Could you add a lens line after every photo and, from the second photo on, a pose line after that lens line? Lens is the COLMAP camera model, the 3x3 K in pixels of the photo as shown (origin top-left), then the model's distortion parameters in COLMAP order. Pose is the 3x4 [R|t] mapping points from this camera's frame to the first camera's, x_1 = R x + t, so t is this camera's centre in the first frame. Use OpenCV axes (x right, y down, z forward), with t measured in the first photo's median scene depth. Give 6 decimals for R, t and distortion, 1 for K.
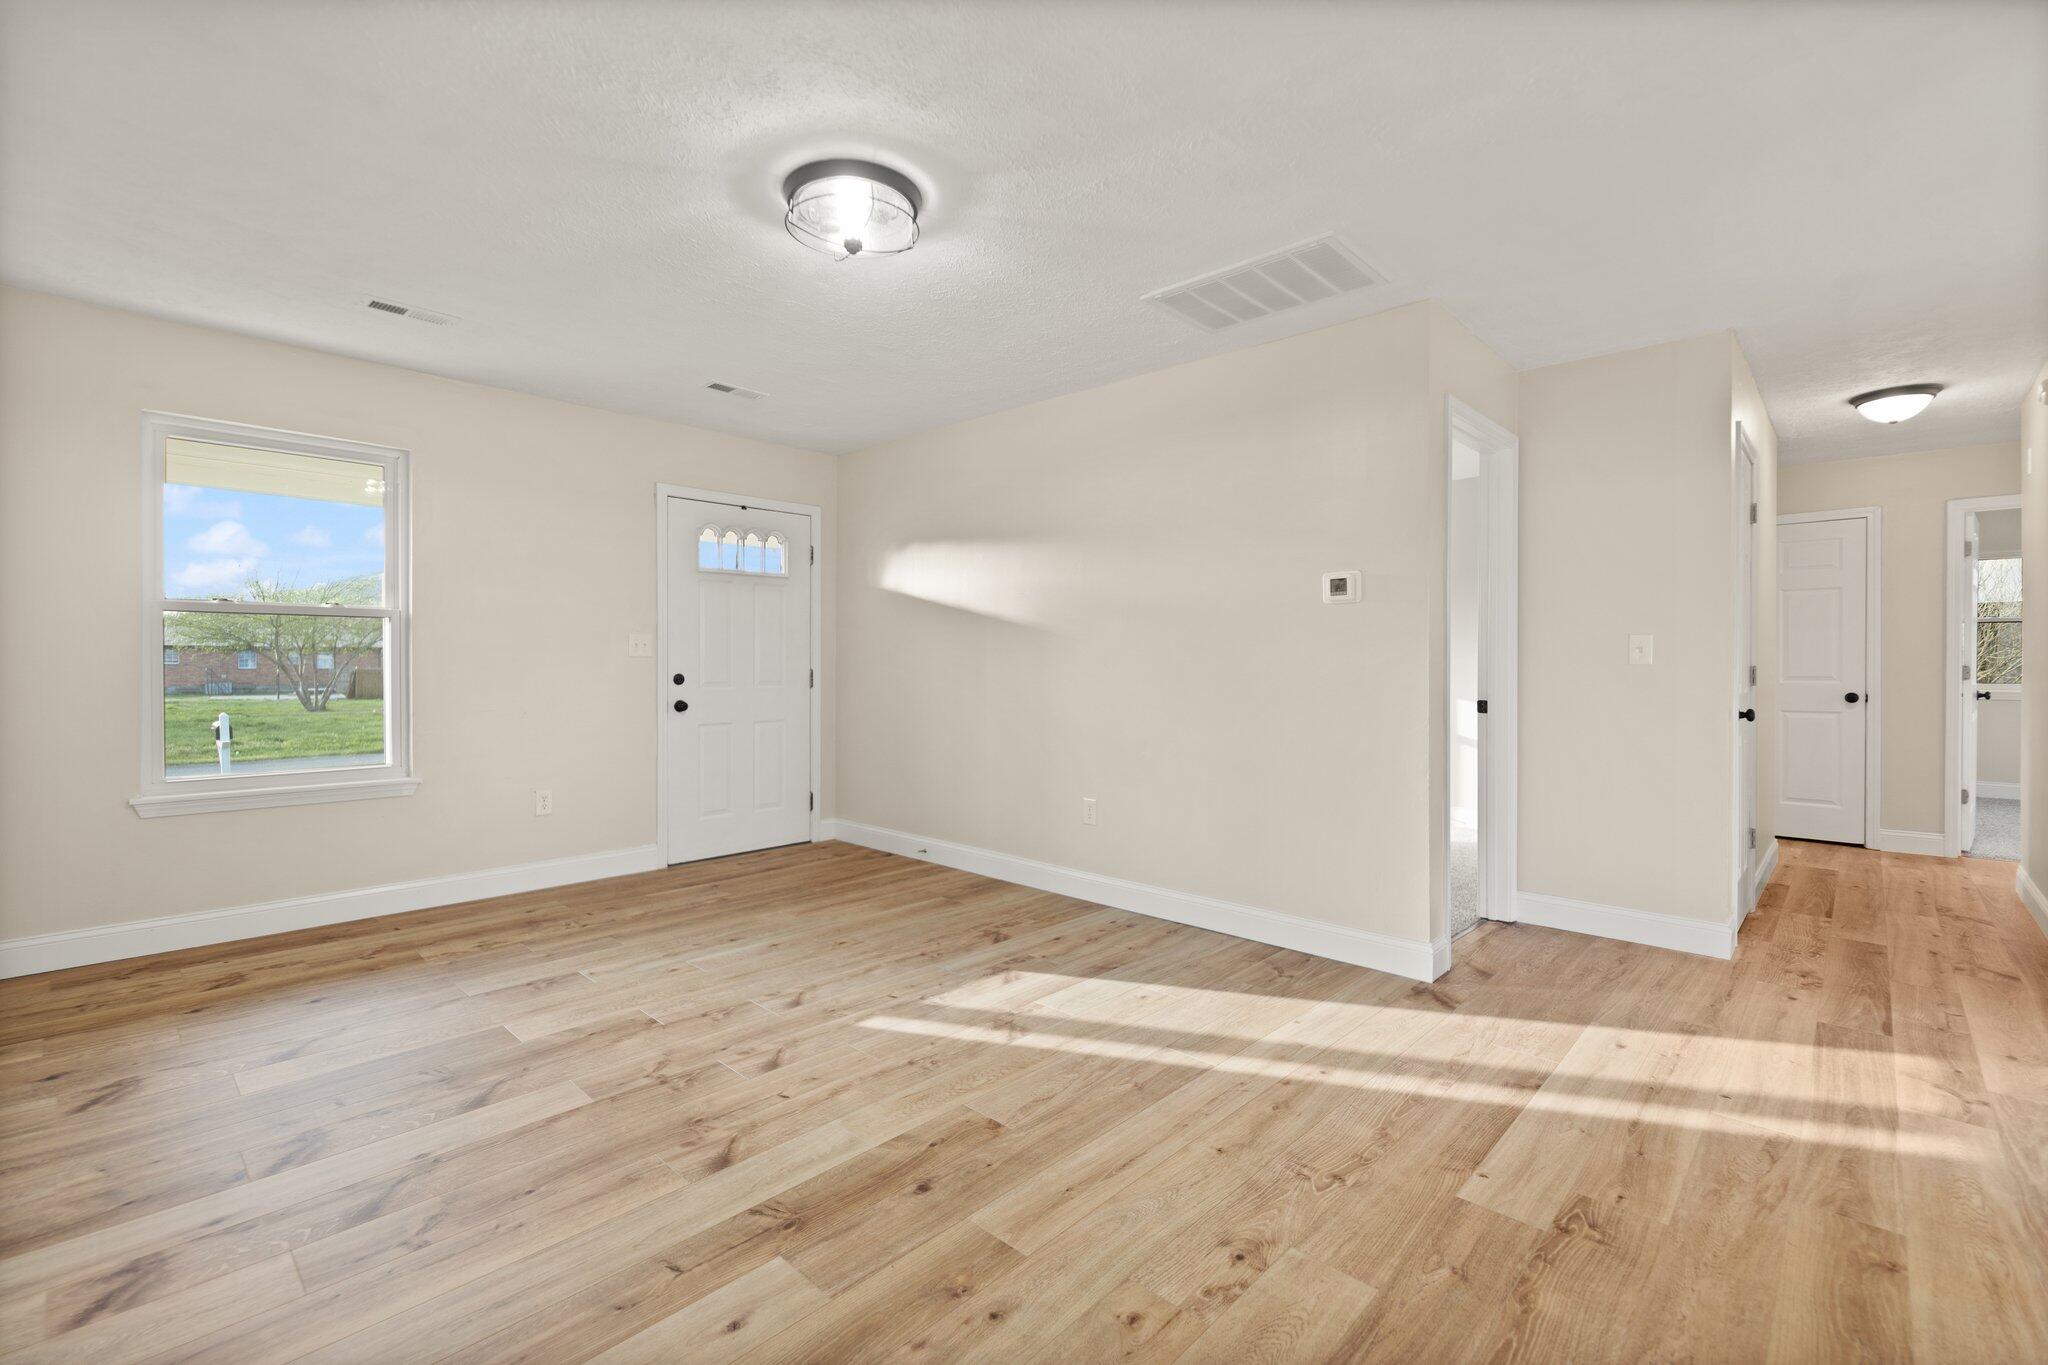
lens RADIAL K [[894.1, 0, 1016.1], [0, 894.1, 673.7], [0, 0, 1]] dist [0.002652, -0.000370]
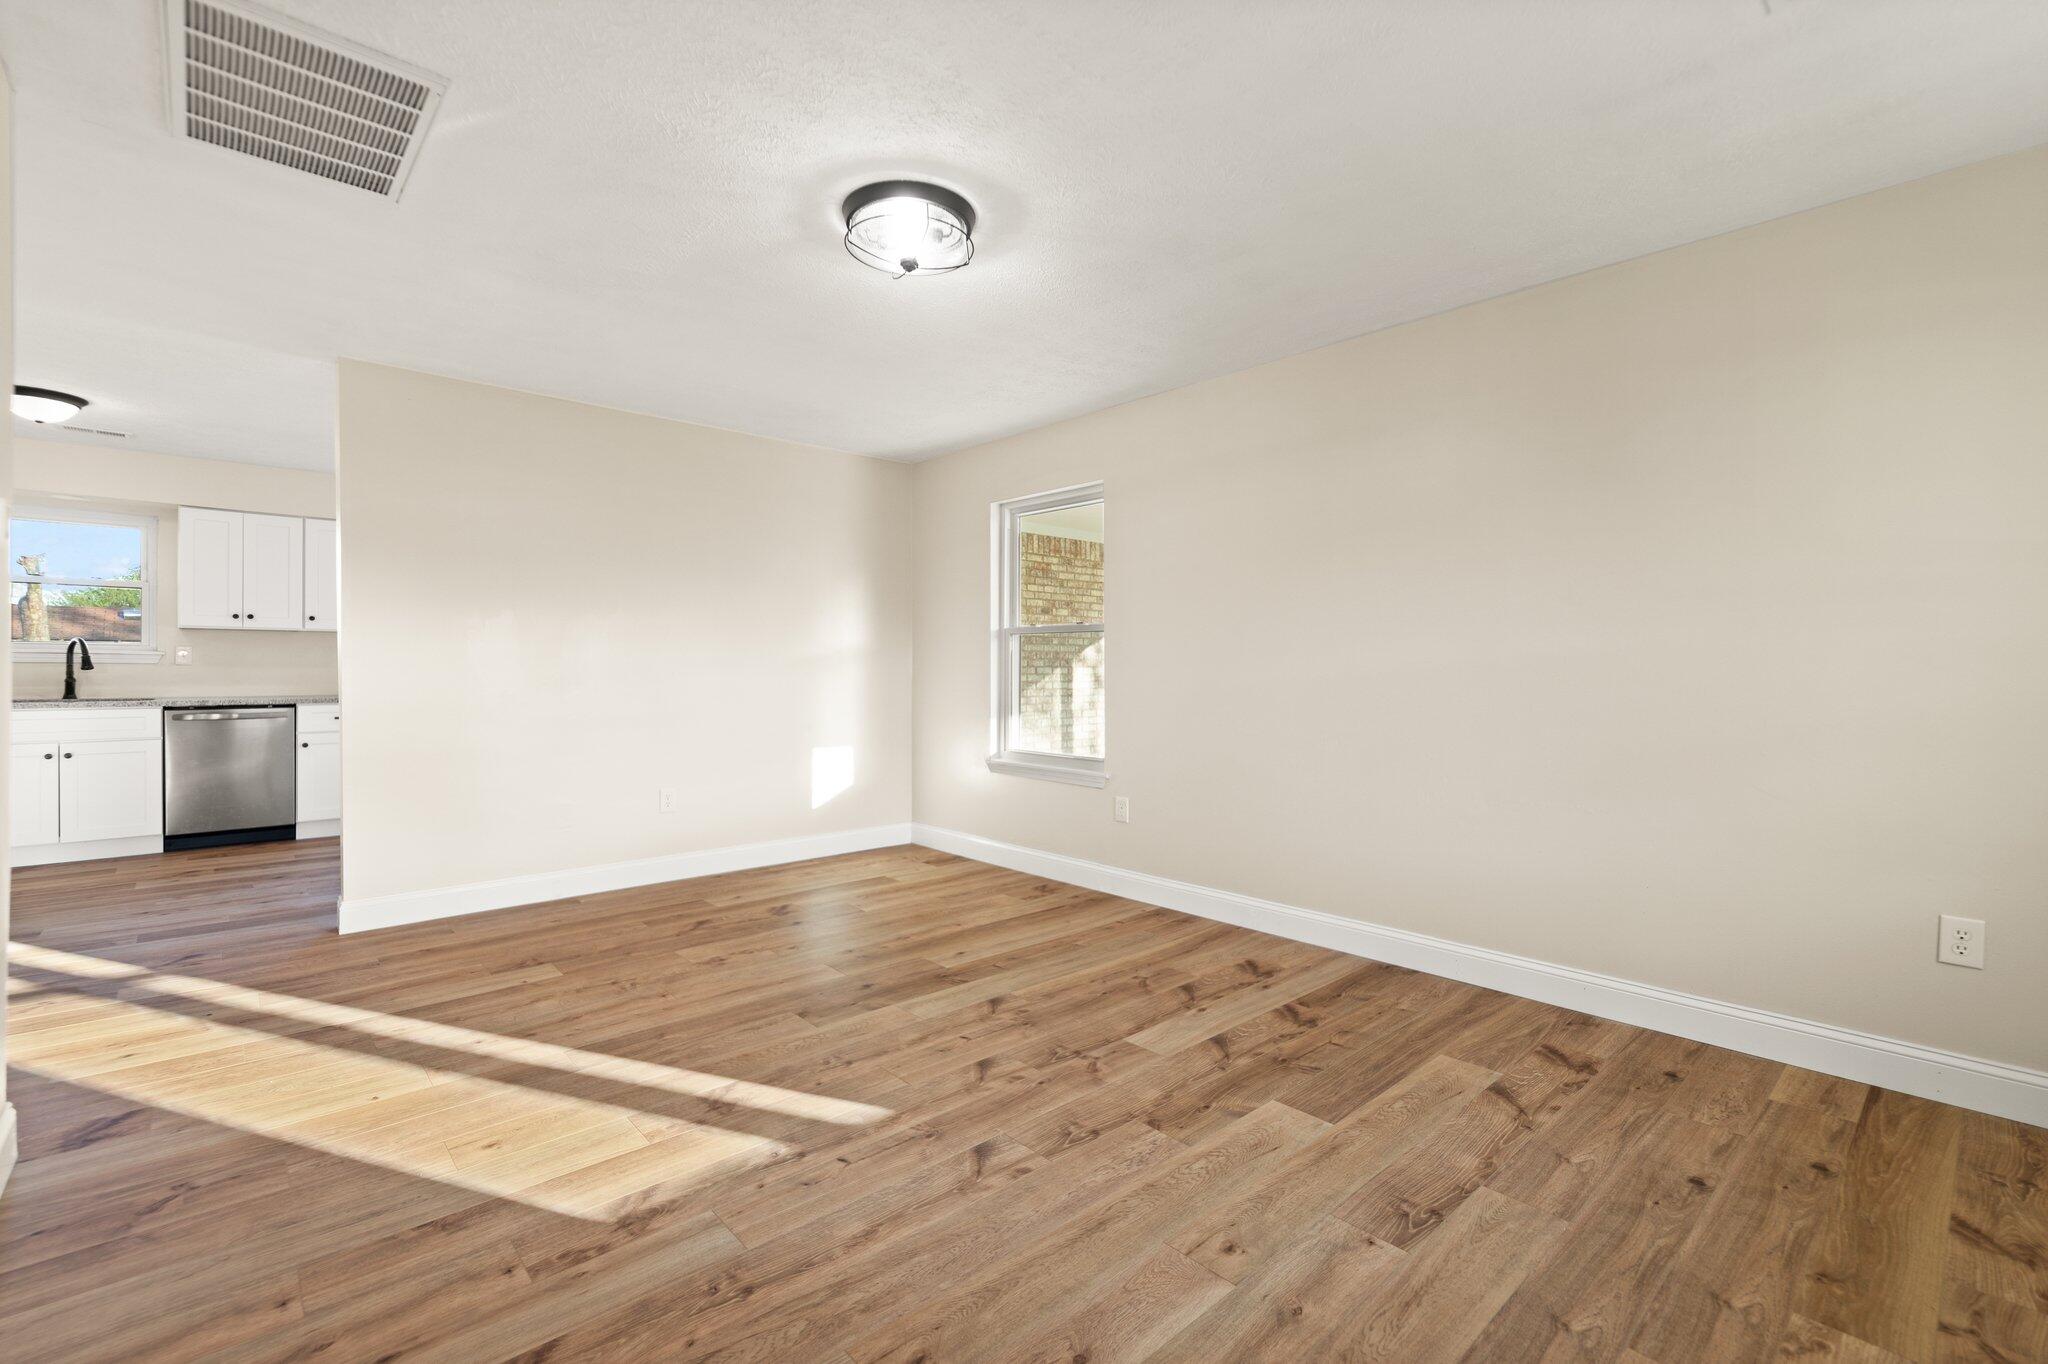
lens RADIAL K [[894.1, 0, 1015.7], [0, 894.1, 669.4], [0, 0, 1]] dist [0.002652, -0.000370]
pose [[-0.996949, -0.007210, 0.077726, -0.380729], [-0.006032, 0.999863, 0.015392, -0.027078], [-0.077826, 0.014876, -0.996856, 1.986304]]
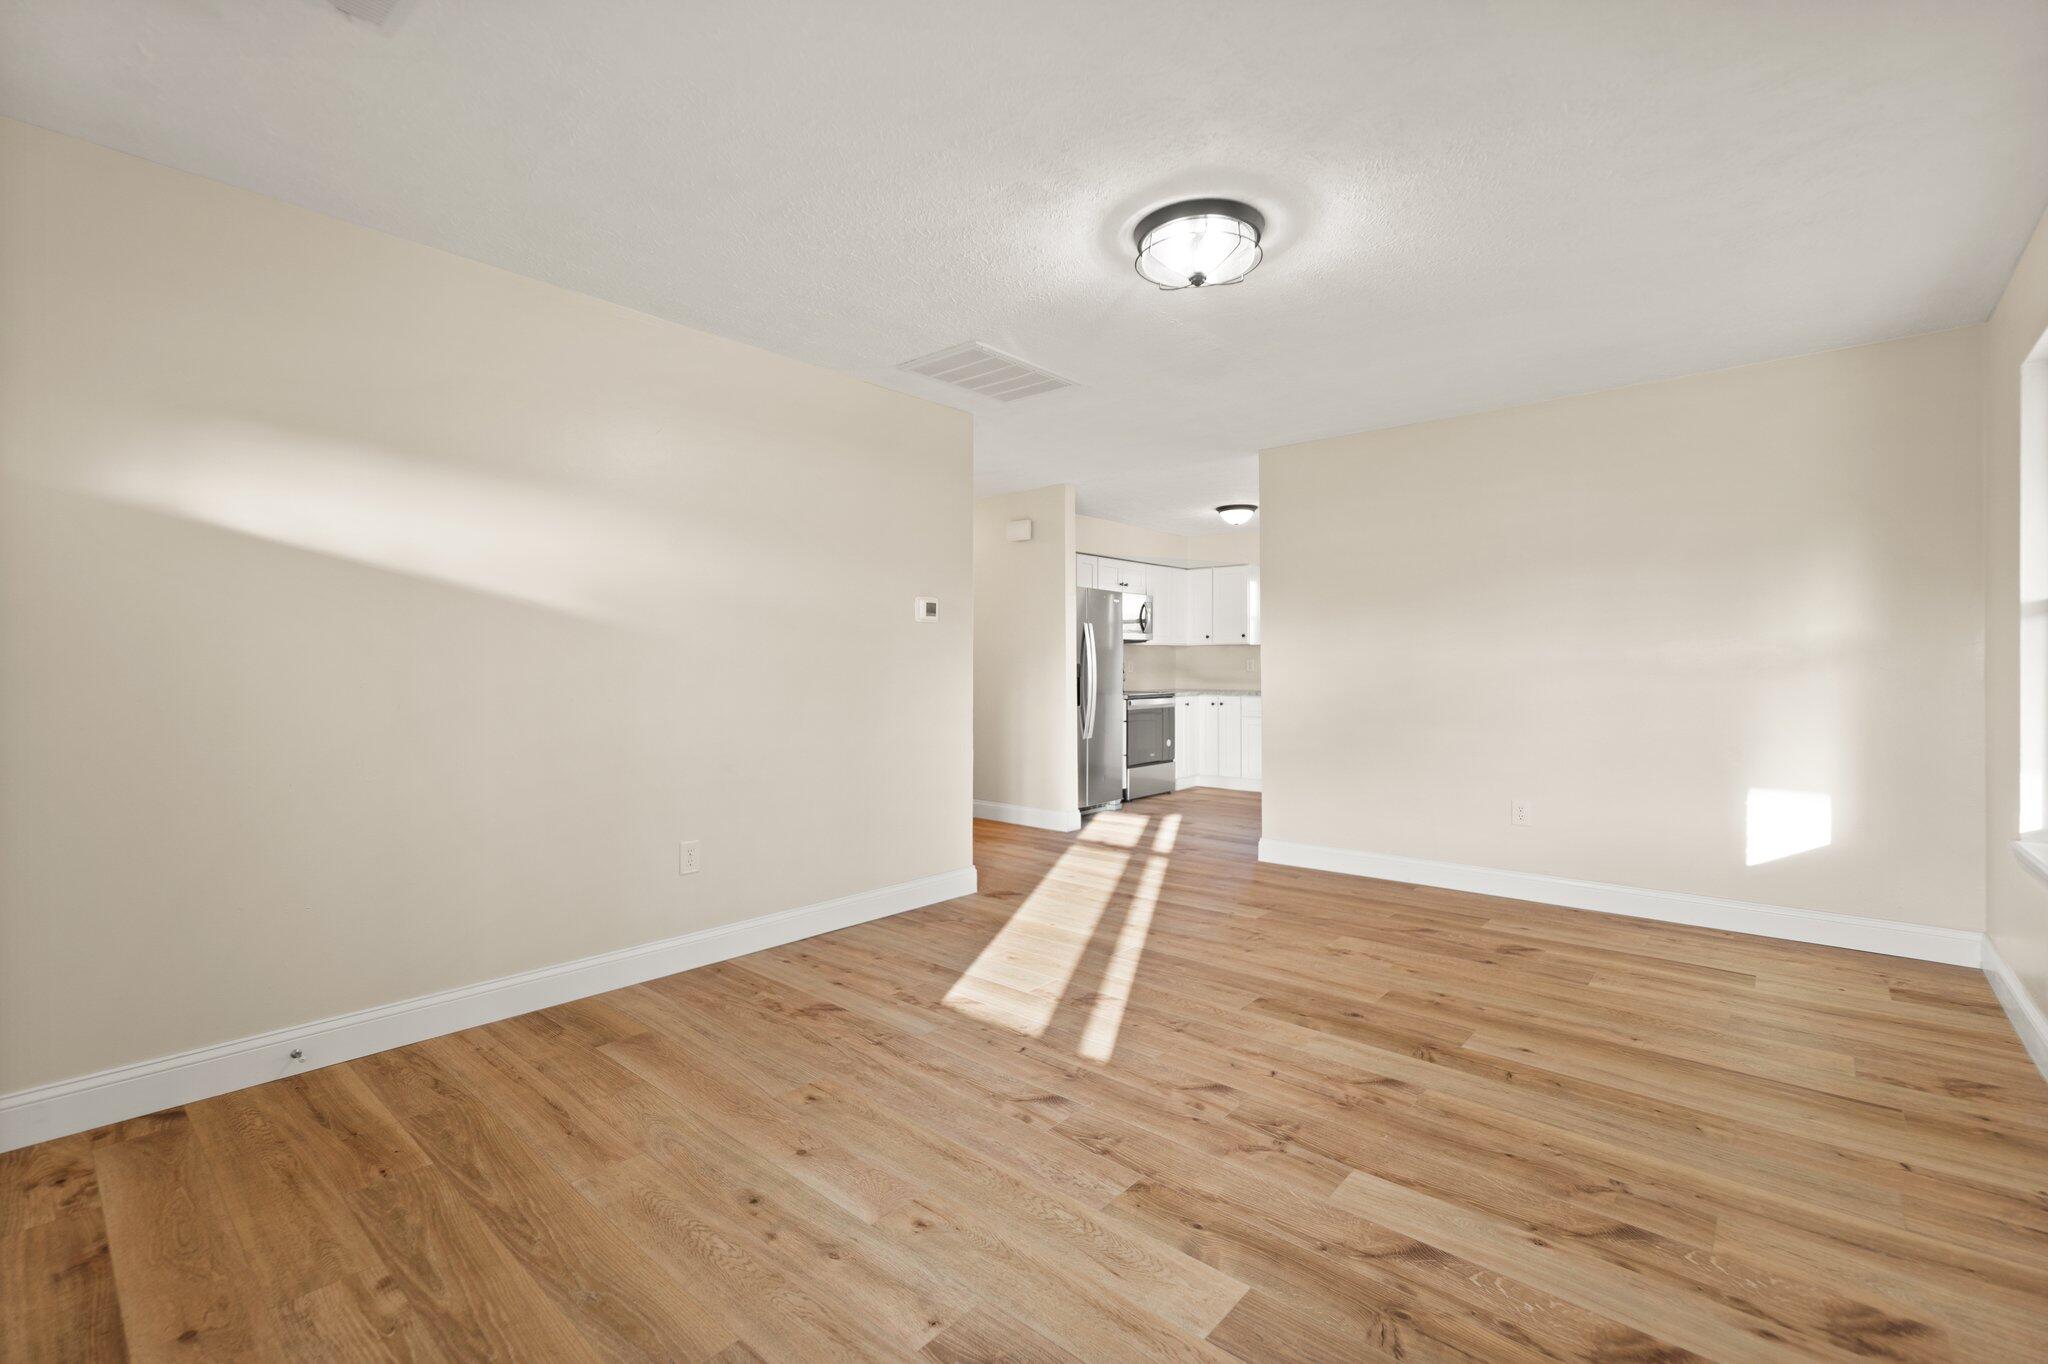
lens RADIAL K [[894.1, 0, 1018.2], [0, 894.1, 679.7], [0, 0, 1]] dist [0.002652, -0.000370]
pose [[-0.040559, -0.016295, 0.999044, -1.213891], [0.012450, 0.999781, 0.016813, -0.023108], [-0.999100, 0.013120, -0.040347, 1.237870]]
